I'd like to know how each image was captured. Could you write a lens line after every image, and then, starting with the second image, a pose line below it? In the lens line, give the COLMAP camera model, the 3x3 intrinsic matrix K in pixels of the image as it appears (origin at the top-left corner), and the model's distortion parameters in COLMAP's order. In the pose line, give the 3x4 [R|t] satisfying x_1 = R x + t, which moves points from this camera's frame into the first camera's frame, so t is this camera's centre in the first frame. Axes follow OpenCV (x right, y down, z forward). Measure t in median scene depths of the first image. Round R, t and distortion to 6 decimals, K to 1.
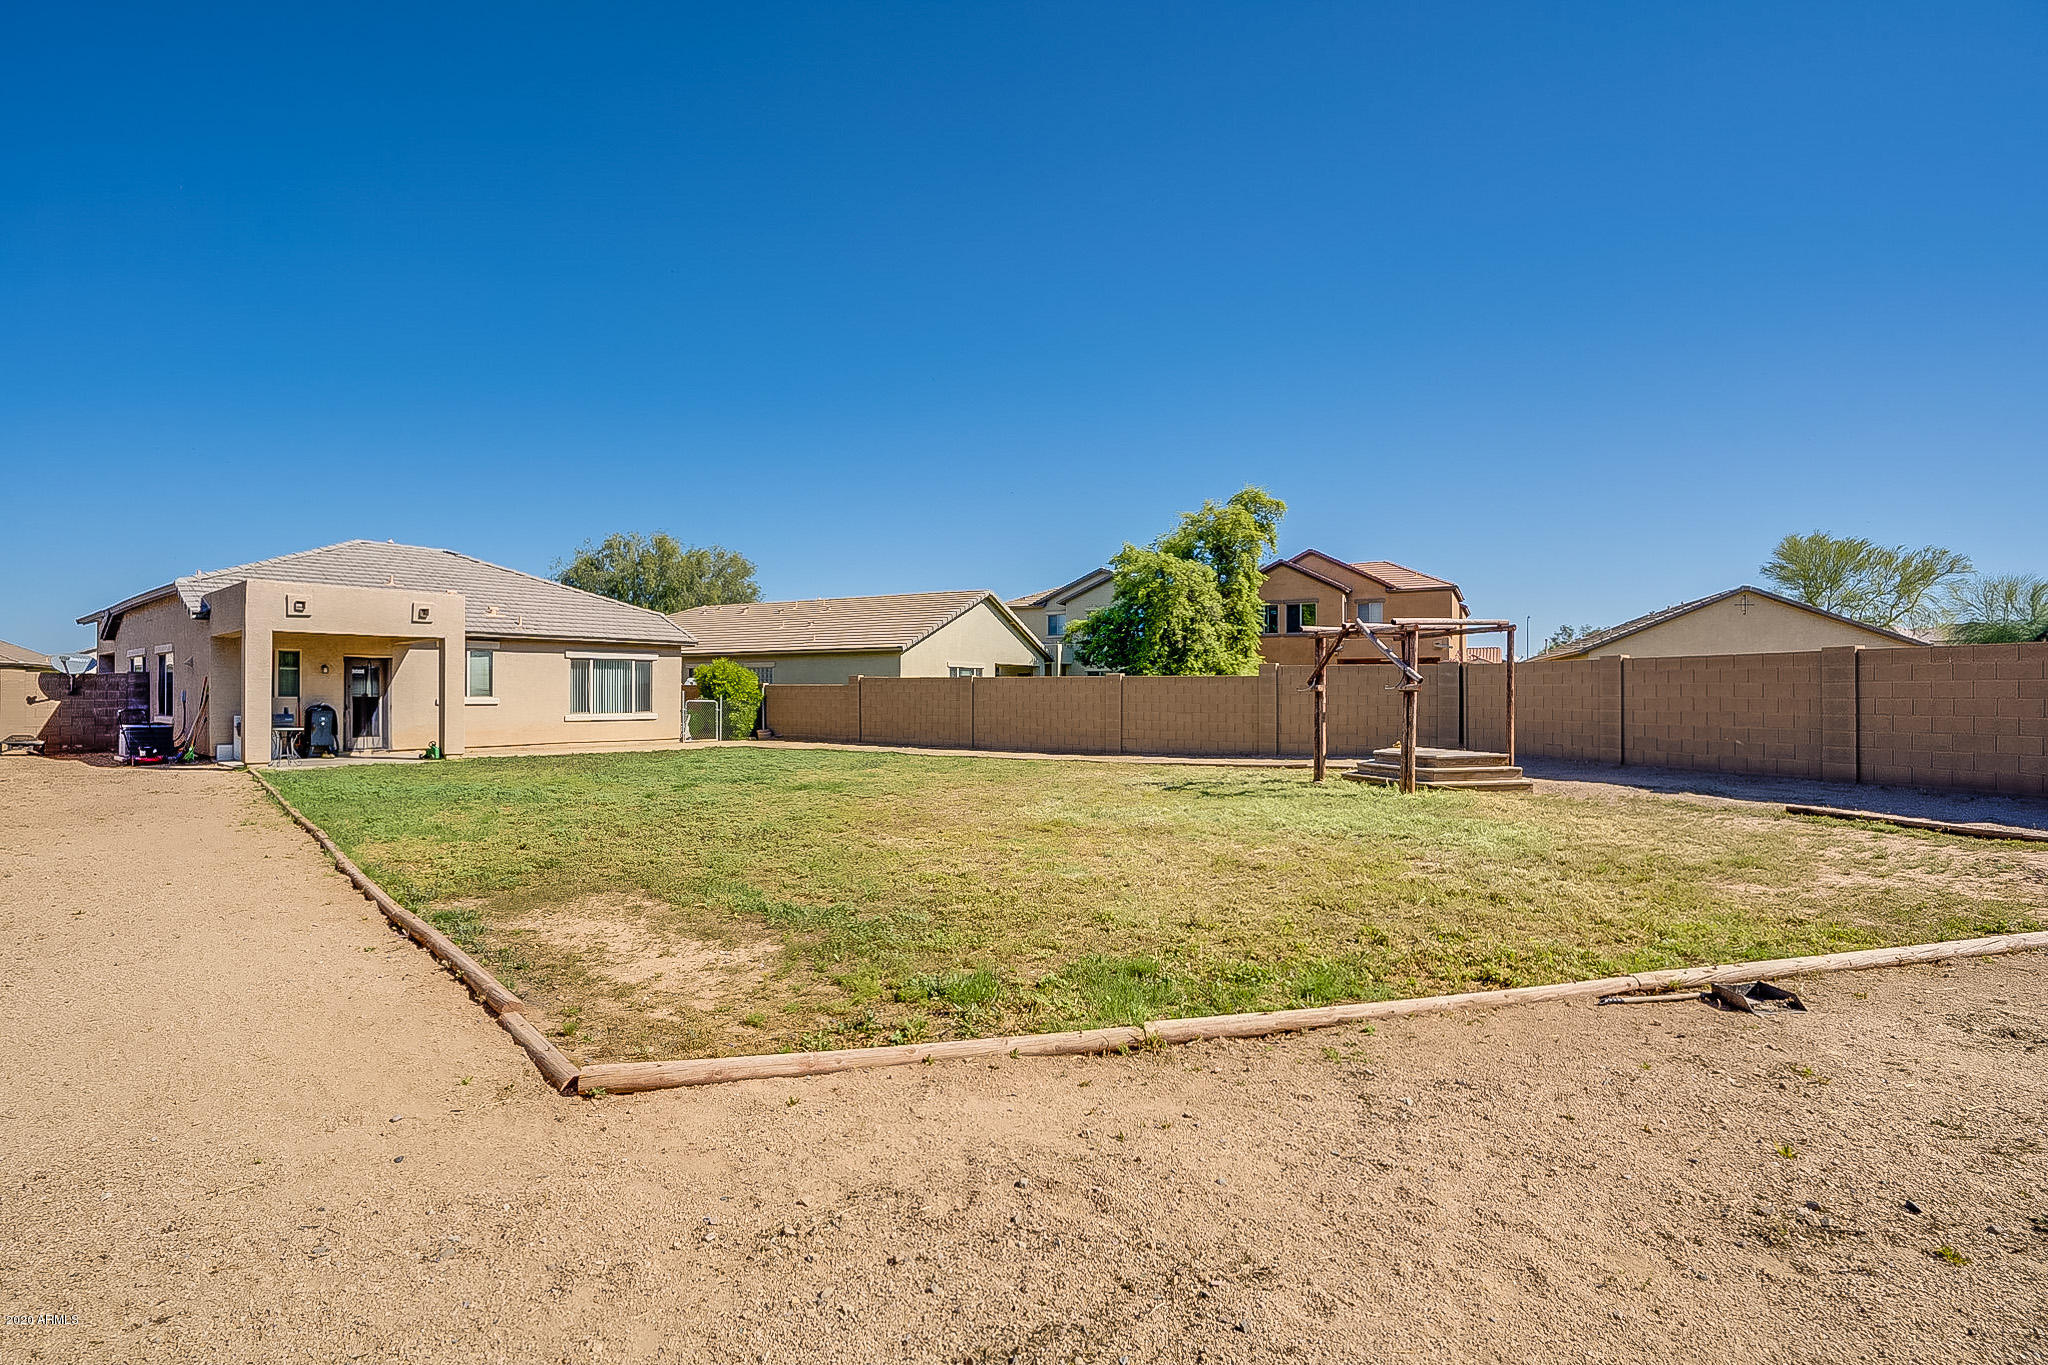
lens RADIAL K [[933.9, 0, 1018.1], [0, 933.9, 679.3], [0, 0, 1]] dist [-0.042465, 0.000226]
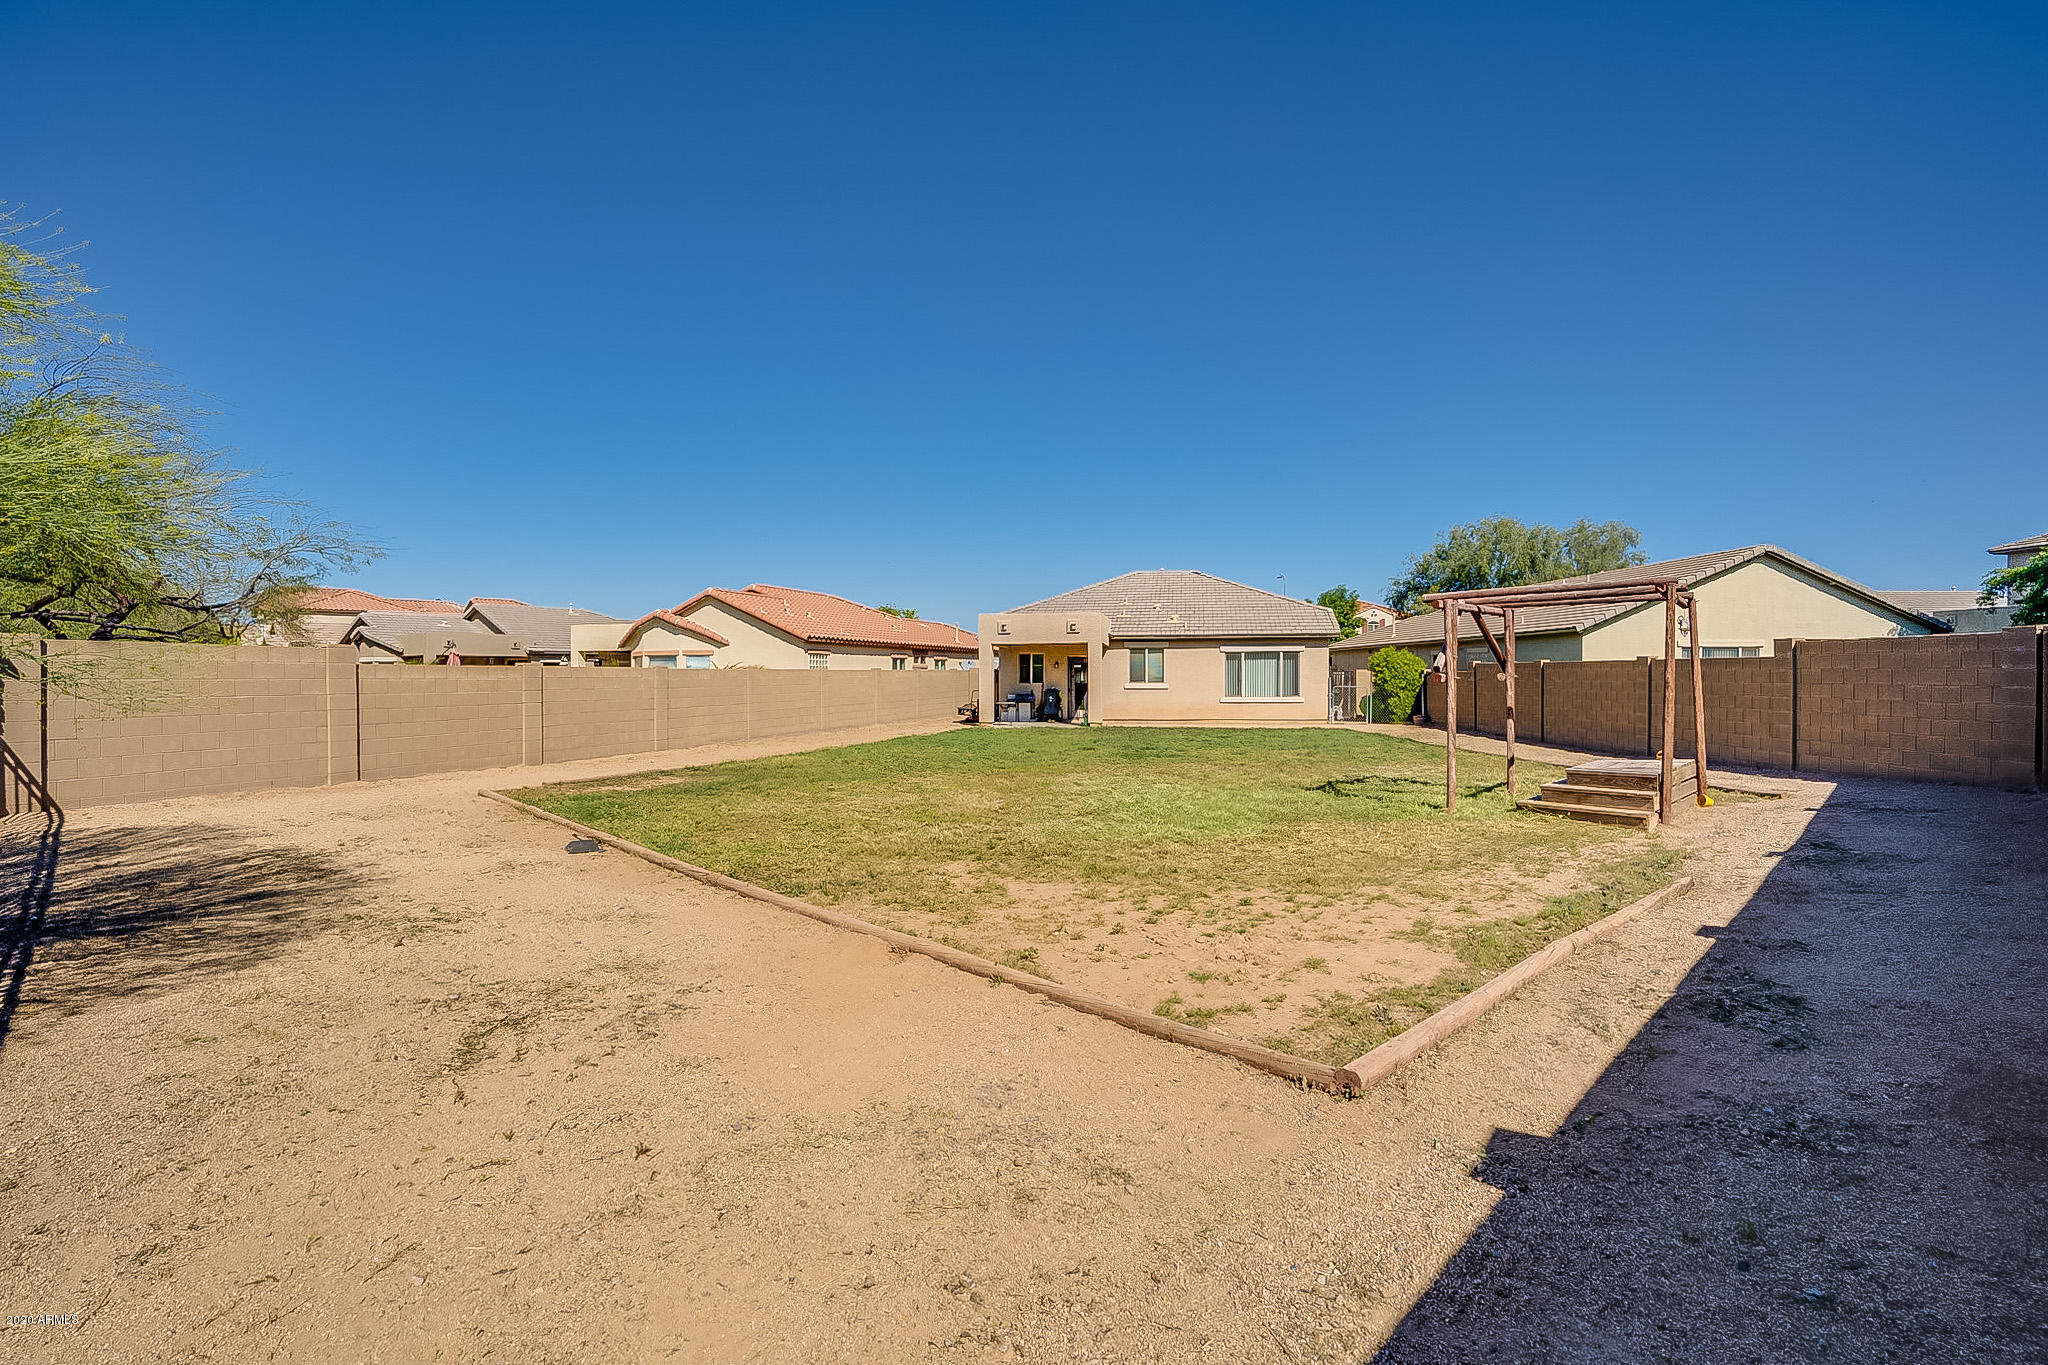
lens RADIAL K [[933.9, 0, 1018.1], [0, 933.9, 679.3], [0, 0, 1]] dist [-0.042465, 0.000226]
pose [[0.496630, -0.000901, -0.867962, 0.458373], [0.017052, 0.999817, 0.008719, -0.001902], [0.867795, -0.019131, 0.496554, 0.129491]]
